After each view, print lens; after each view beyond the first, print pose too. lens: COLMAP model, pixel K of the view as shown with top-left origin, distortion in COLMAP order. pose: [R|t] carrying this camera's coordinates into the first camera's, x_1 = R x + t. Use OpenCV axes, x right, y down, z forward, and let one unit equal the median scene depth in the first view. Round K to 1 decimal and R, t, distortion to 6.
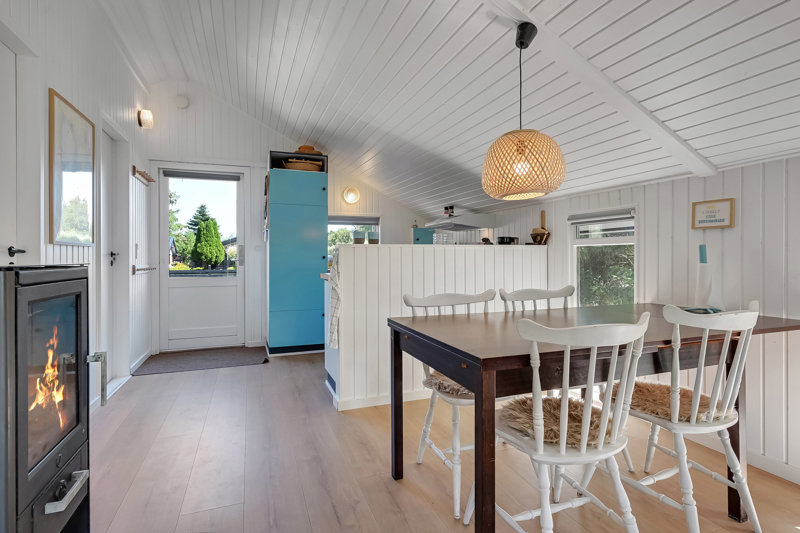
lens RADIAL K [[405.6, 0, 395.7], [0, 405.6, 257.3], [0, 0, 1]] dist [0.002499, 0.000267]
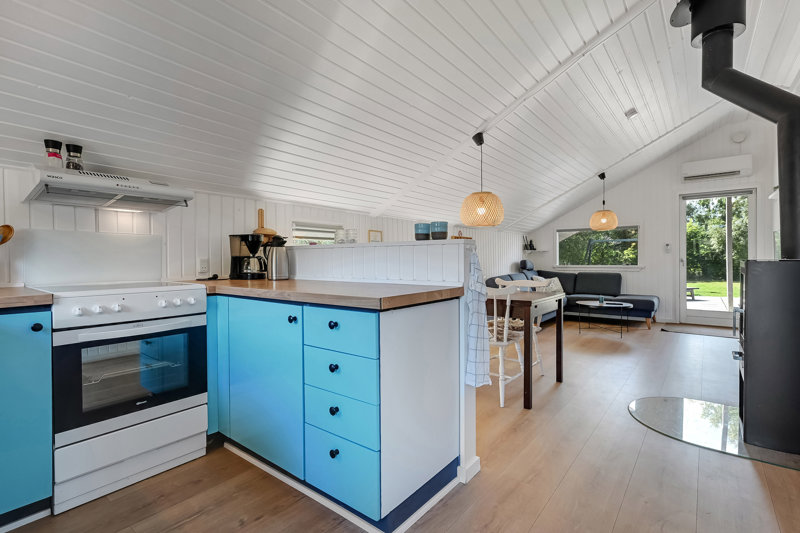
lens RADIAL K [[379.8, 0, 400.0], [0, 379.8, 266.5], [0, 0, 1]] dist [0.002234, 0.000411]
pose [[-0.520735, -0.007818, 0.853683, -0.620702], [0.008326, 0.999864, 0.014236, 0.003497], [-0.853678, 0.014521, -0.520599, 1.415027]]
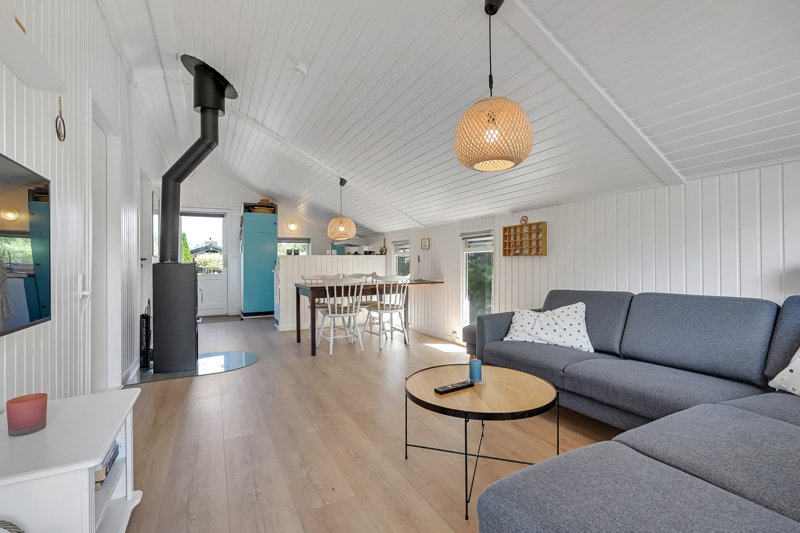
lens RADIAL K [[365.7, 0, 395.5], [0, 365.7, 260.8], [0, 0, 1]] dist [-0.000212, 0.000139]
pose [[0.992967, -0.006173, 0.118229, 0.240752], [0.007099, 0.999947, -0.007411, 0.015115], [-0.118177, 0.008198, 0.992959, -1.003317]]
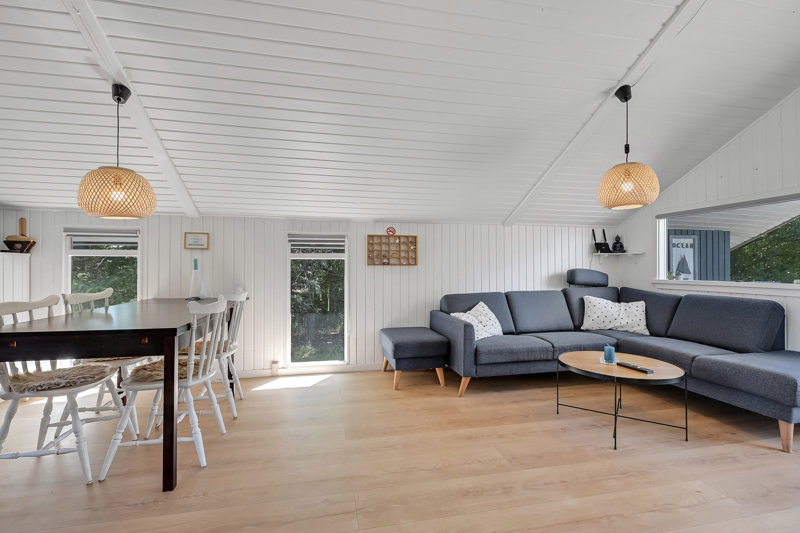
lens RADIAL K [[355.6, 0, 400.0], [0, 355.6, 266.5], [0, 0, 1]] dist [-0.002809, -0.000178]
pose [[0.140113, 0.006643, 0.990113, -0.428788], [-0.003763, 0.999974, -0.006177, 0.004768], [-0.990128, -0.002860, 0.140135, -0.027945]]
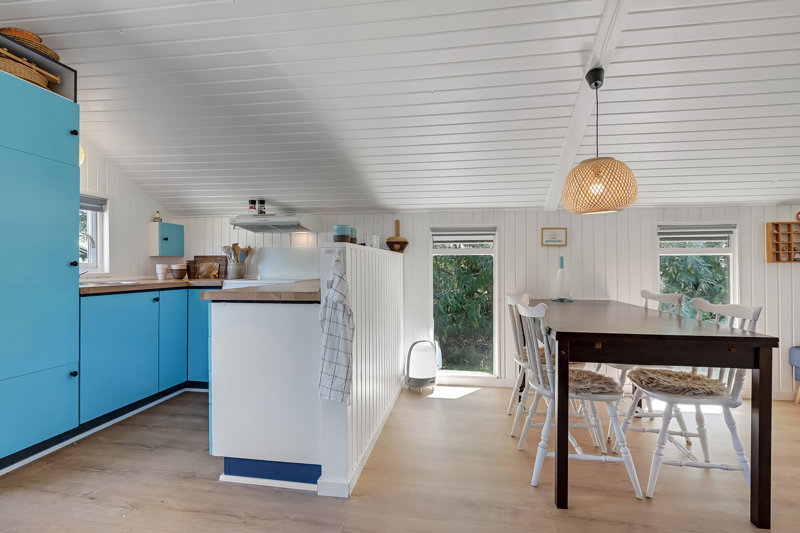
lens RADIAL K [[402.8, 0, 396.4], [0, 402.8, 266.7], [0, 0, 1]] dist [-0.001516, -0.000811]
pose [[0.498516, 0.002239, 0.866878, -0.641244], [-0.000891, 0.999997, -0.002071, 0.008029], [-0.866880, 0.000260, 0.498516, 0.586159]]
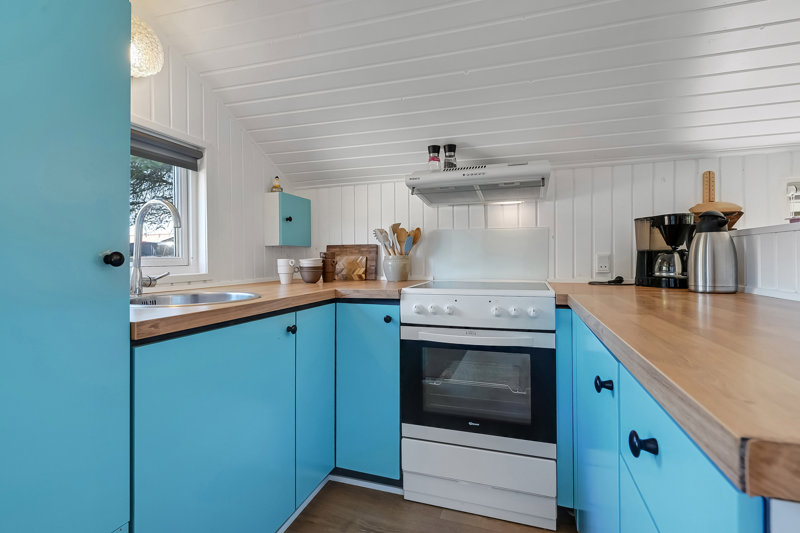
lens RADIAL K [[380.0, 0, 396.4], [0, 380.0, 260.5], [0, 0, 1]] dist [-0.001521, -0.000324]
pose [[0.635387, -0.002312, 0.772191, -0.352286], [0.003817, 0.999993, -0.000147, 0.002841], [-0.772185, 0.003040, 0.635391, 1.203538]]
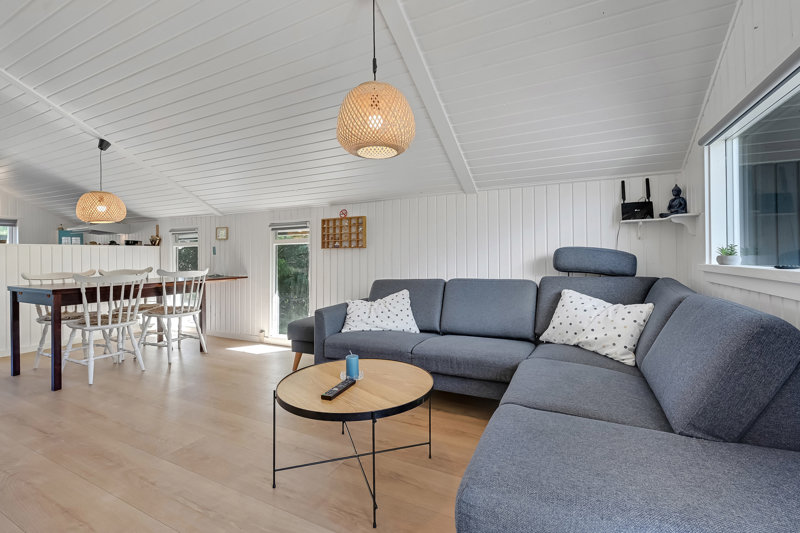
lens RADIAL K [[359.8, 0, 399.6], [0, 359.8, 255.2], [0, 0, 1]] dist [0.000872, 0.000049]
pose [[0.733093, -0.003474, 0.680120, 0.109811], [0.007259, 0.999970, -0.002717, 0.021471], [-0.680090, 0.006929, 0.733096, -0.875680]]
